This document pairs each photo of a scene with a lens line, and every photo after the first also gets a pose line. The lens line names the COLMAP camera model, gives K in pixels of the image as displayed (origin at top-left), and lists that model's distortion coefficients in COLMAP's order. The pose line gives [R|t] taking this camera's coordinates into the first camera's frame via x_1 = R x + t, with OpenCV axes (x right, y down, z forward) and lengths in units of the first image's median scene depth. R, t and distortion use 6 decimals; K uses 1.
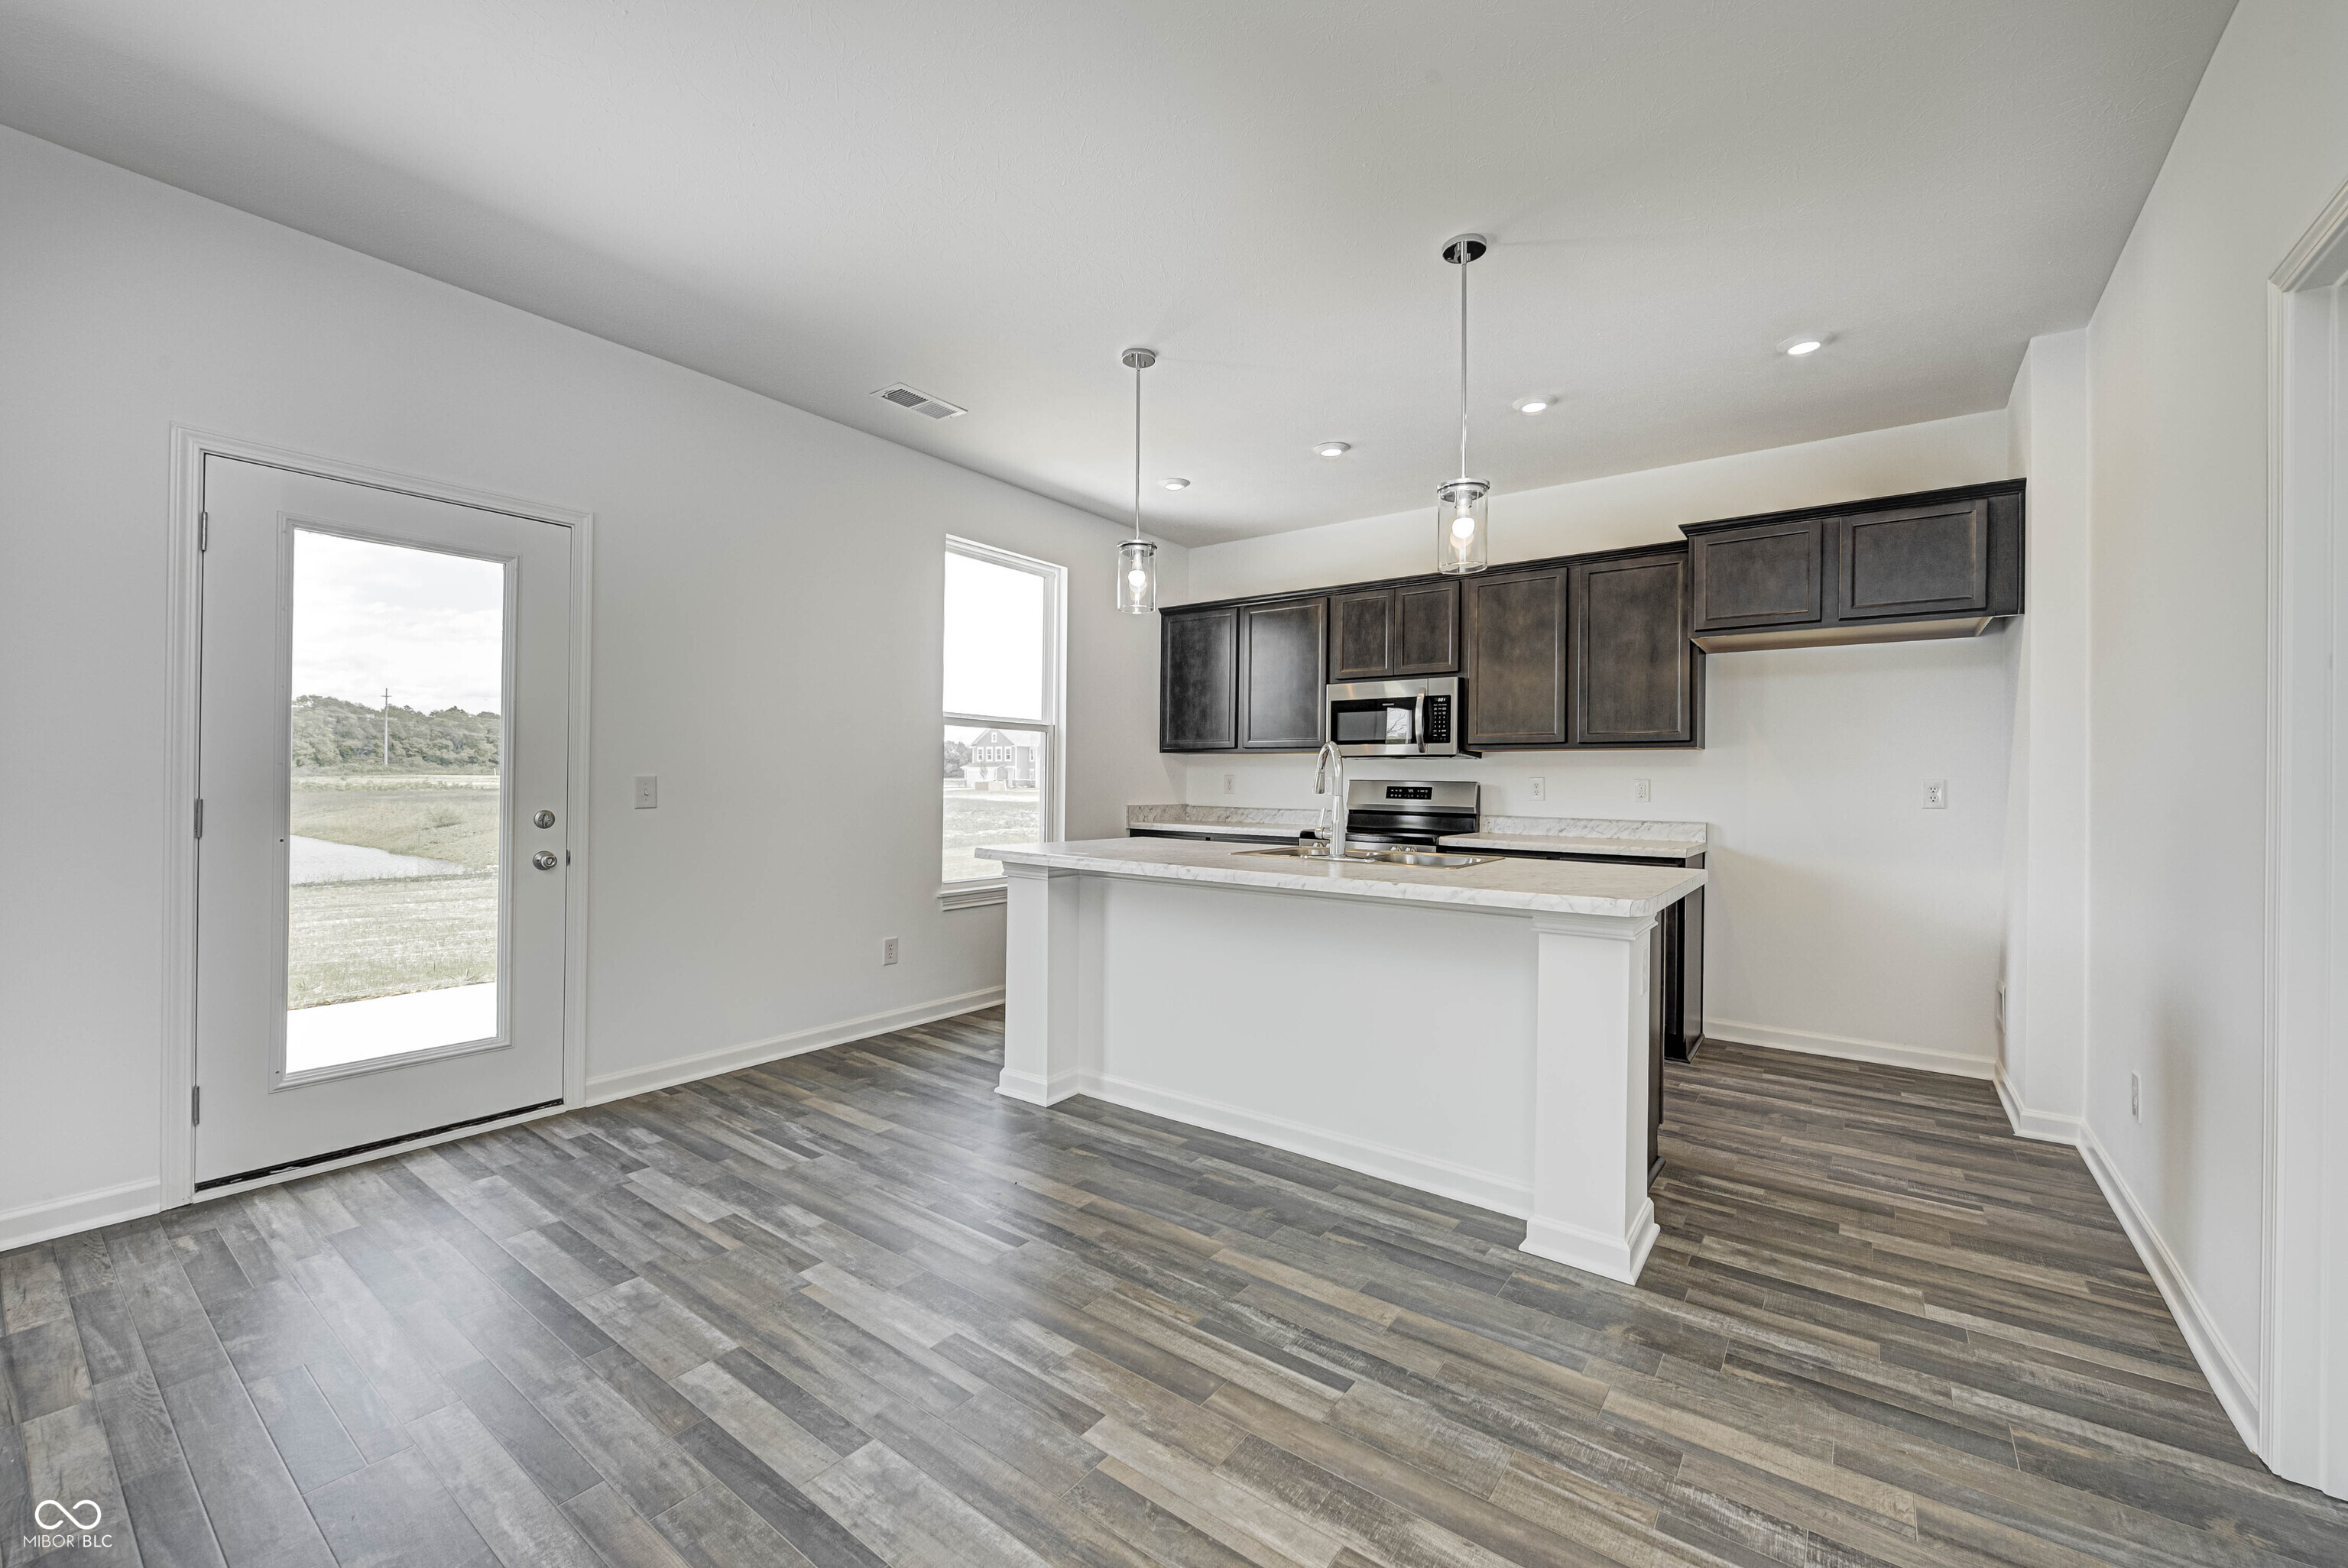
lens RADIAL K [[936.2, 0, 1163.3], [0, 936.2, 774.9], [0, 0, 1]] dist [0.000785, -0.003545]
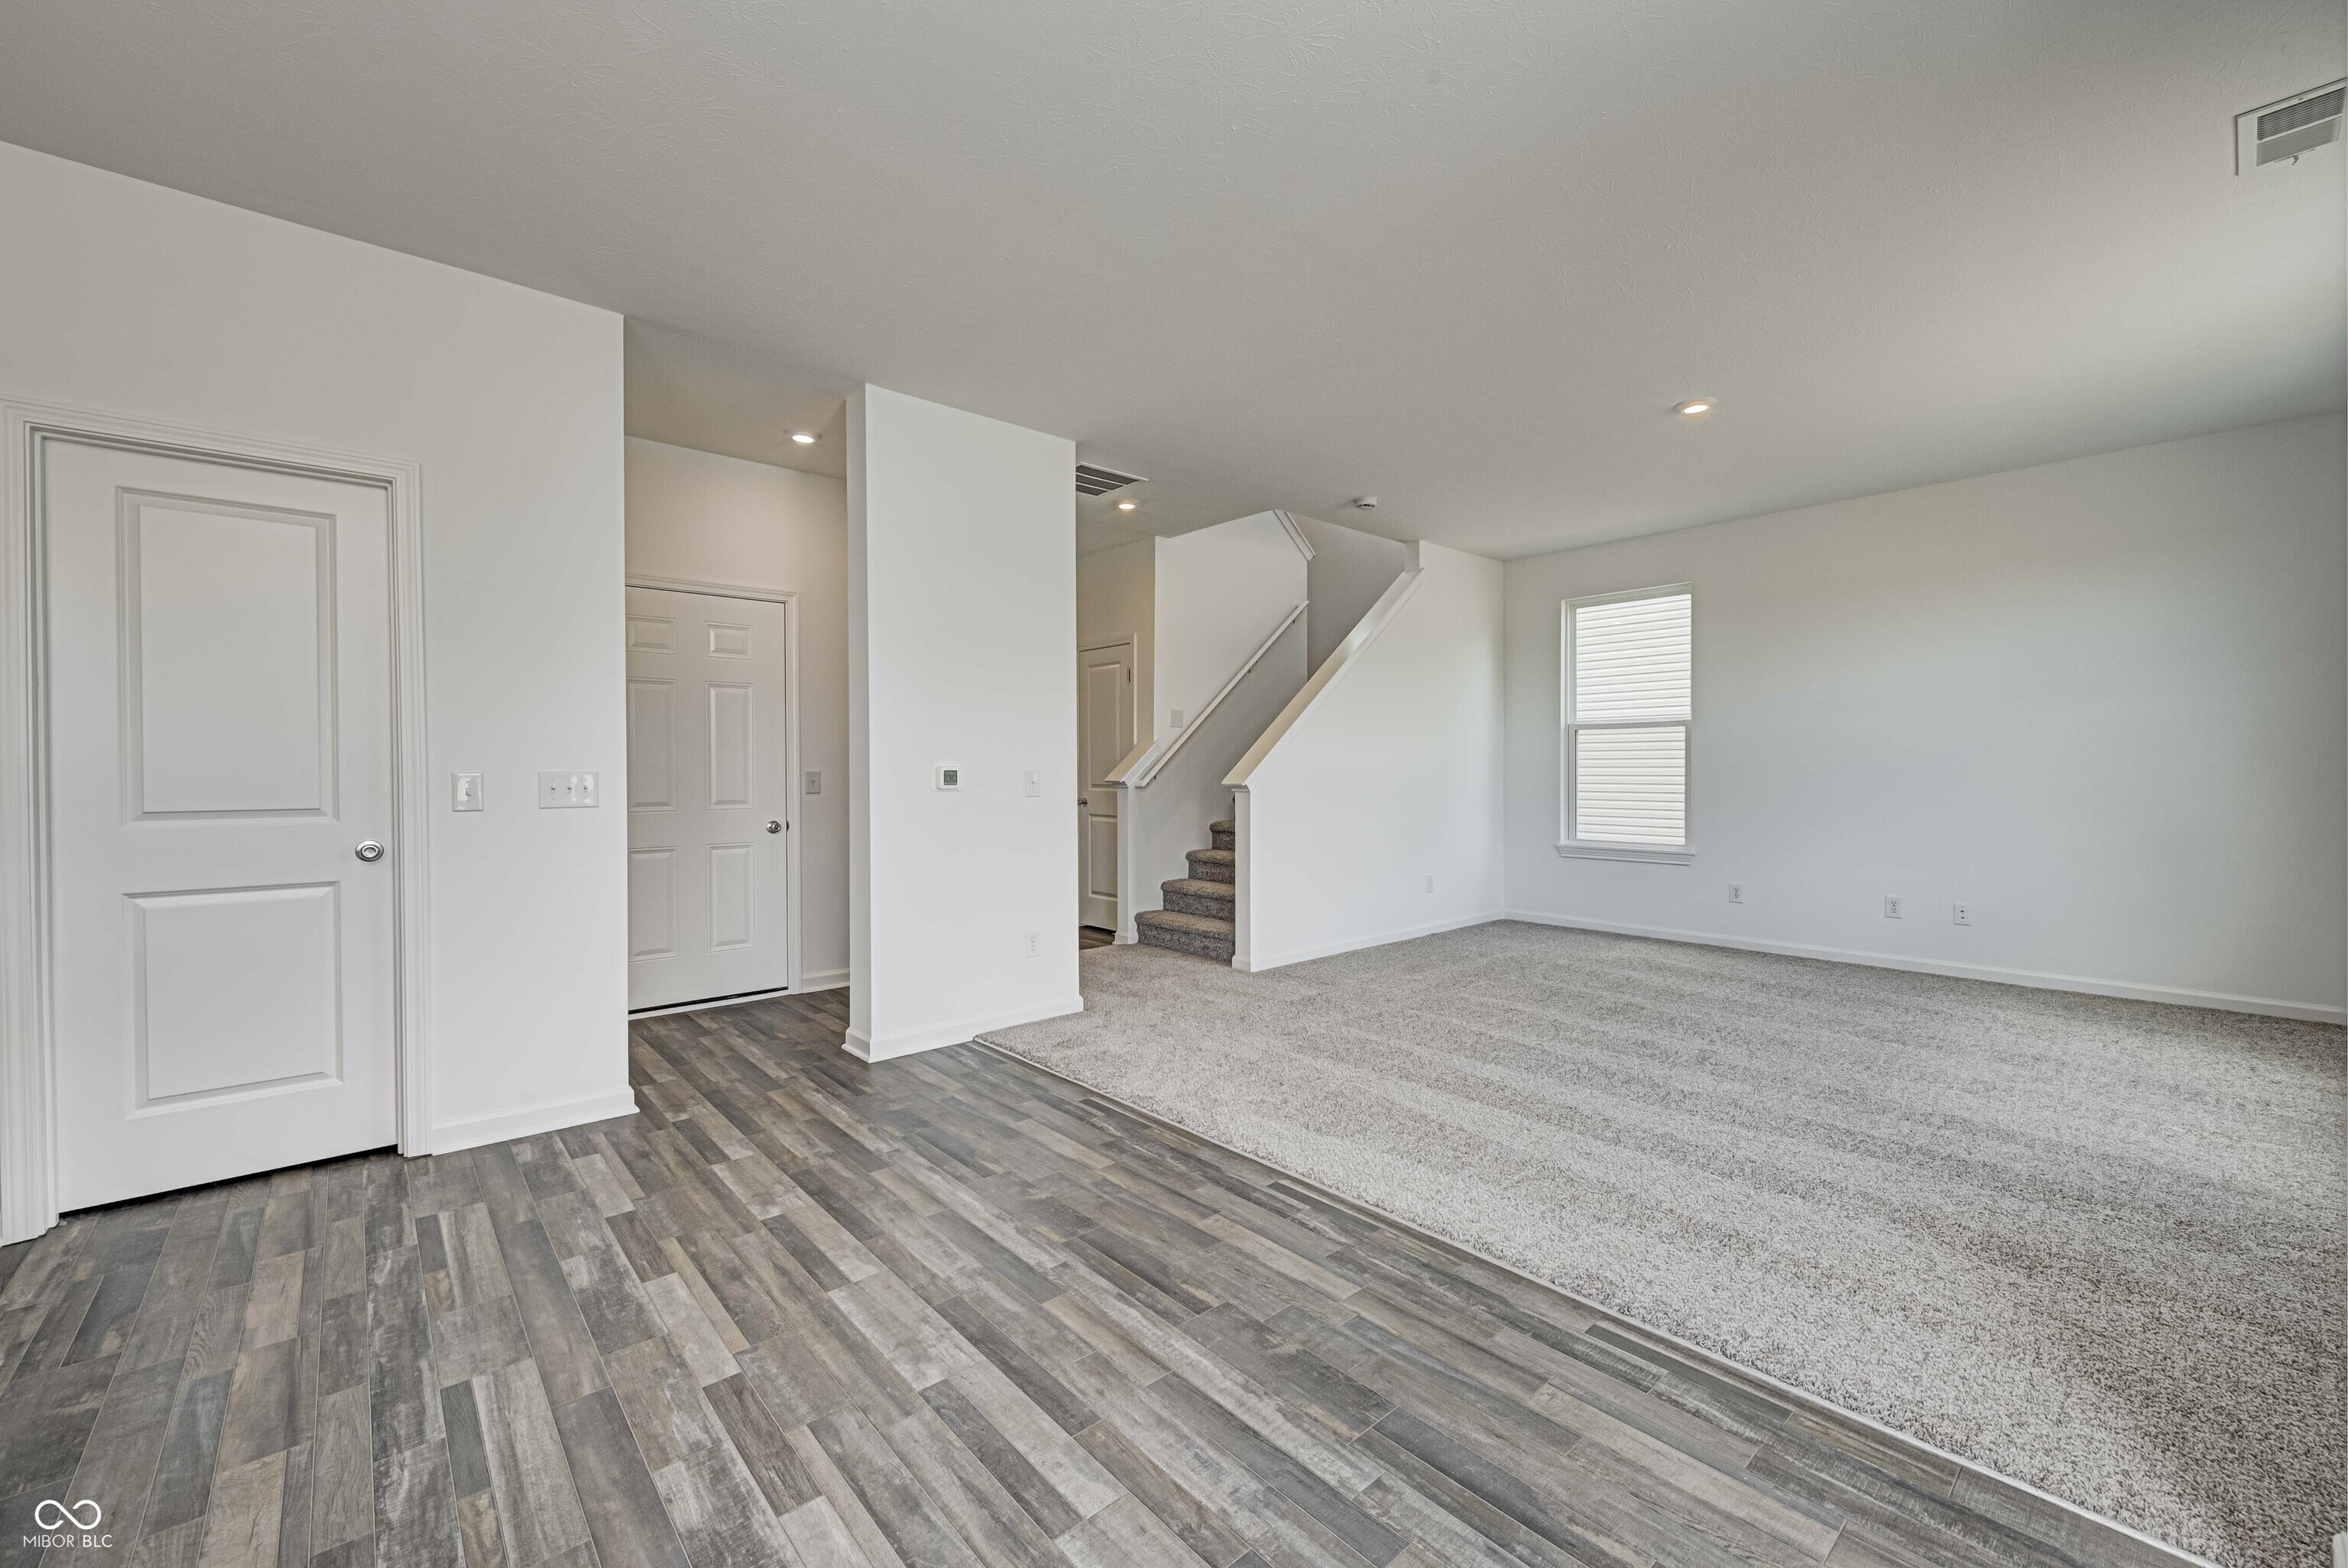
lens RADIAL K [[936.2, 0, 1163.3], [0, 936.2, 774.9], [0, 0, 1]] dist [0.000785, -0.003545]
pose [[-0.977946, -0.009385, 0.208647, -0.379078], [-0.008572, 0.999952, 0.004800, 0.001544], [-0.208682, 0.002906, -0.977979, 0.940872]]
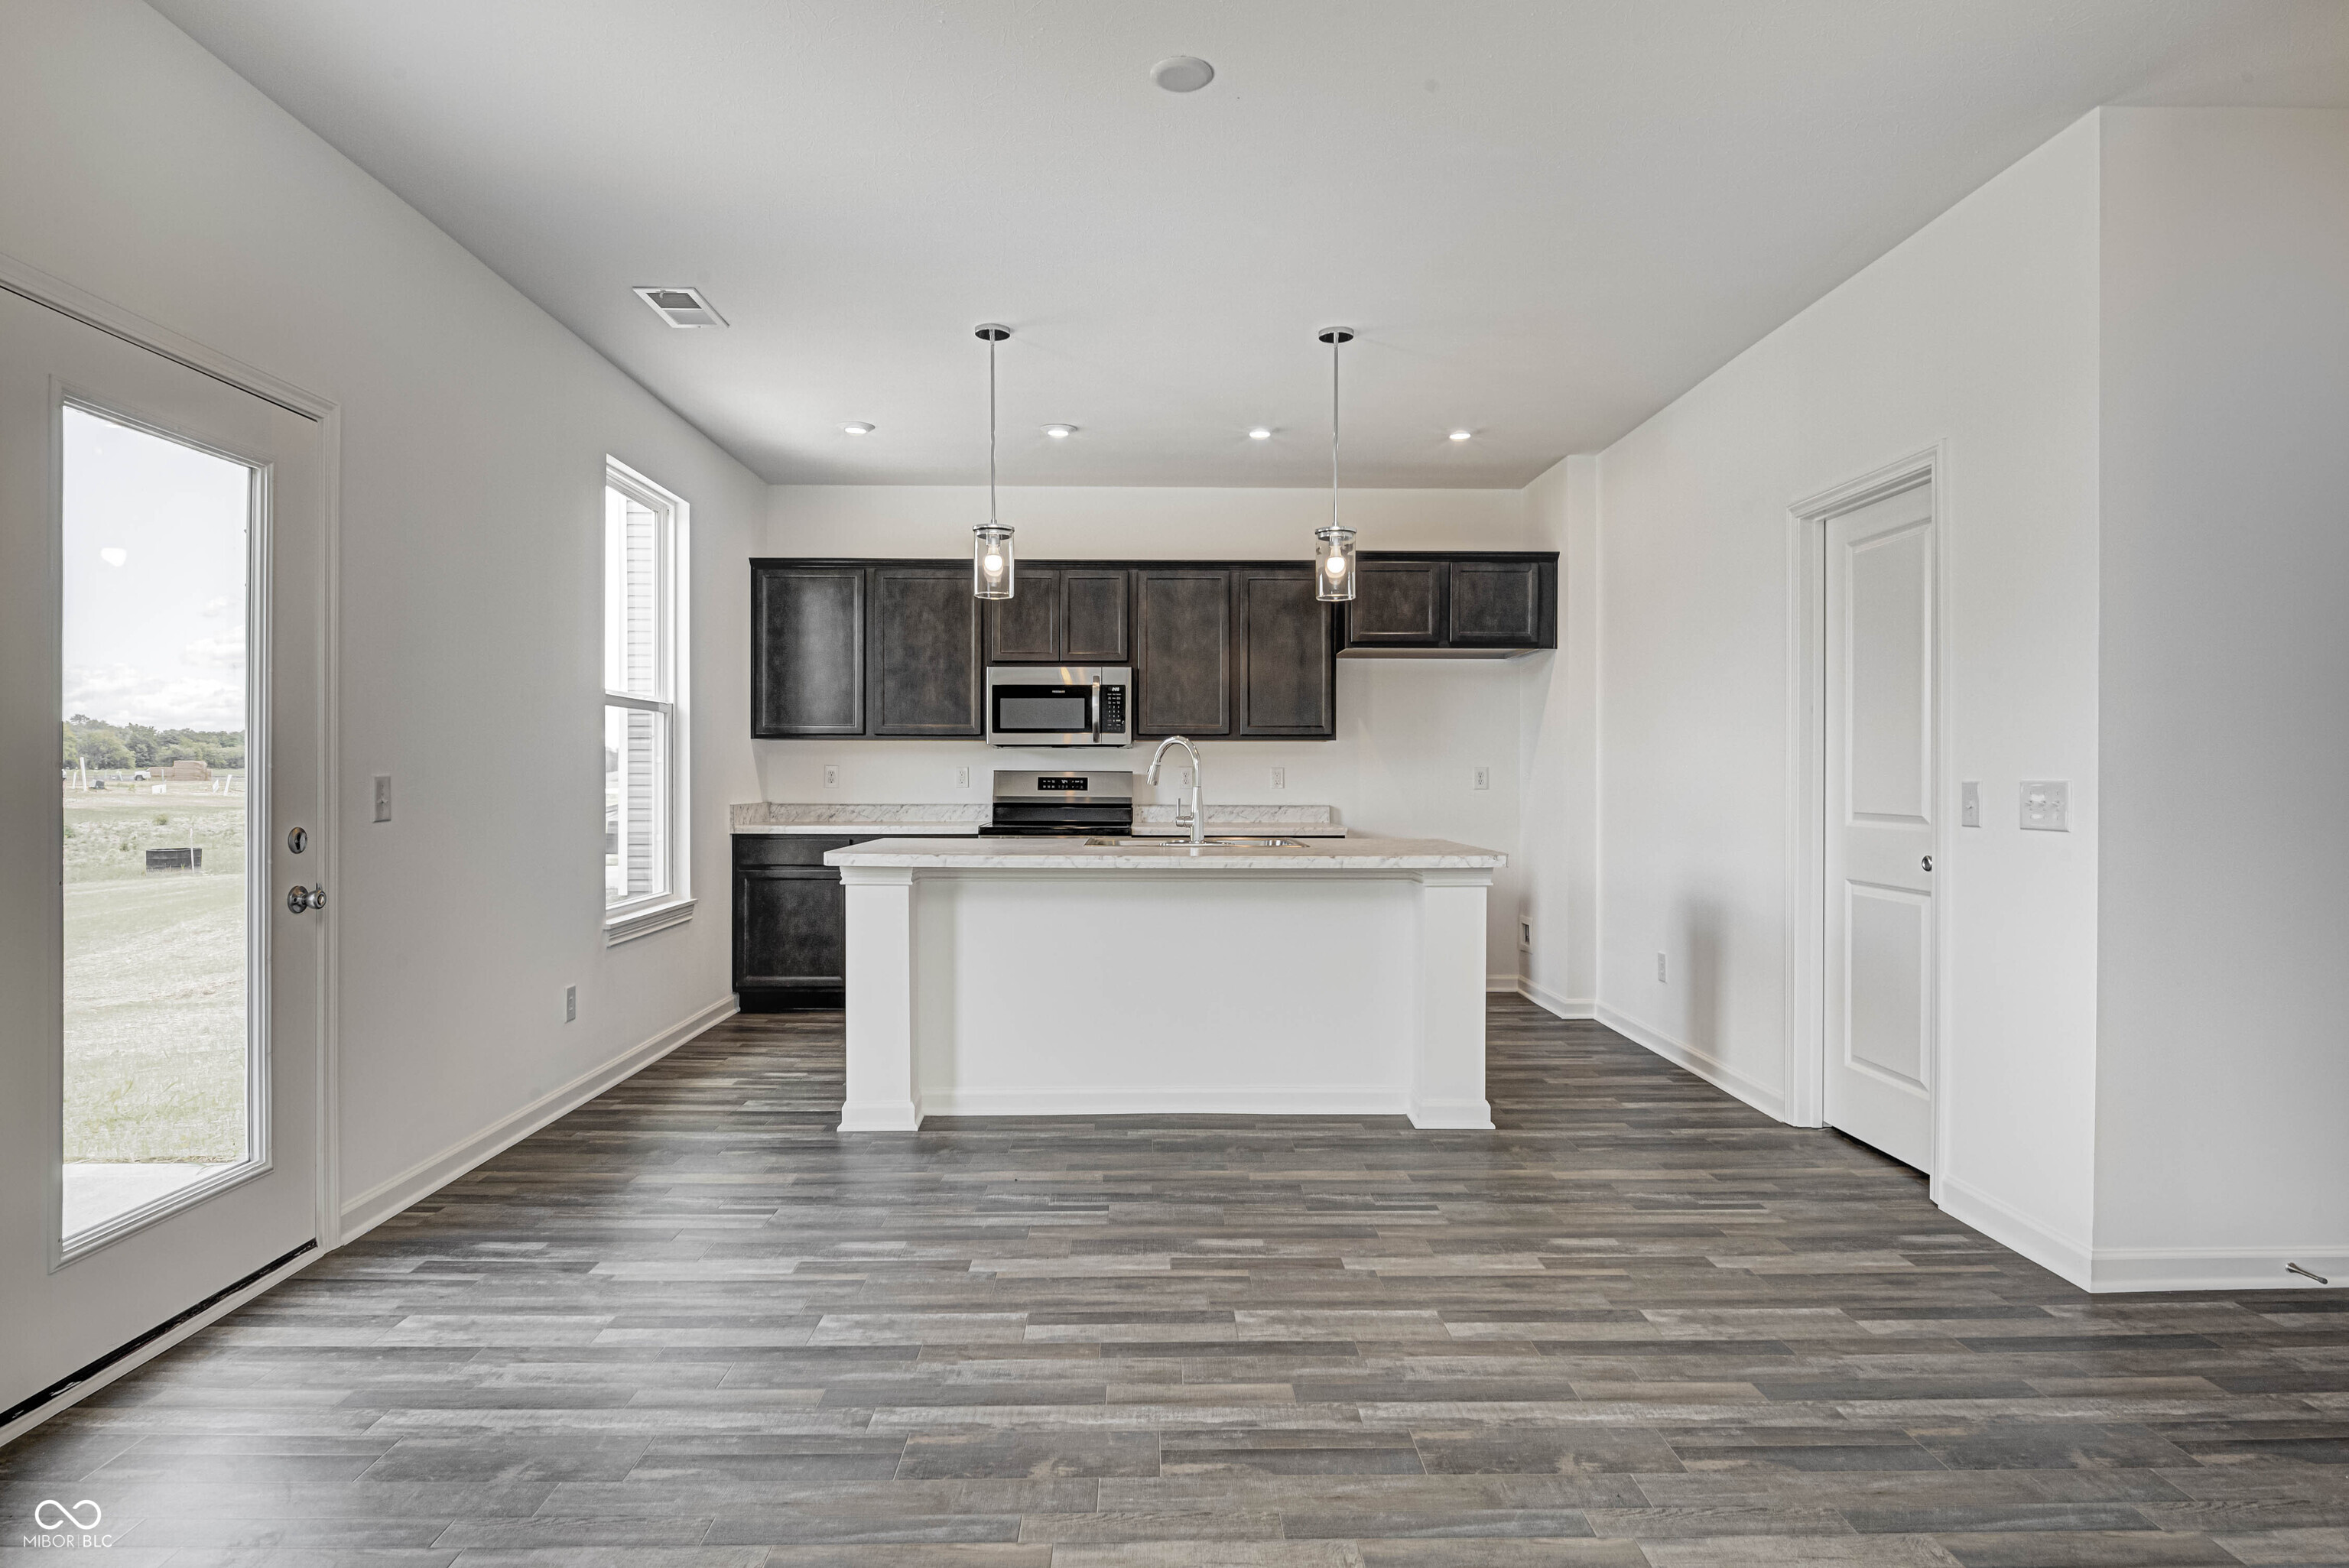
lens RADIAL K [[1261.3, 0, 1165.1], [0, 1261.3, 772.9], [0, 0, 1]] dist [-0.002189, -0.000826]
pose [[0.788818, -0.010256, 0.614541, -0.665868], [0.003496, 0.999919, 0.012200, -0.010710], [-0.614617, -0.007475, 0.788790, -0.121417]]
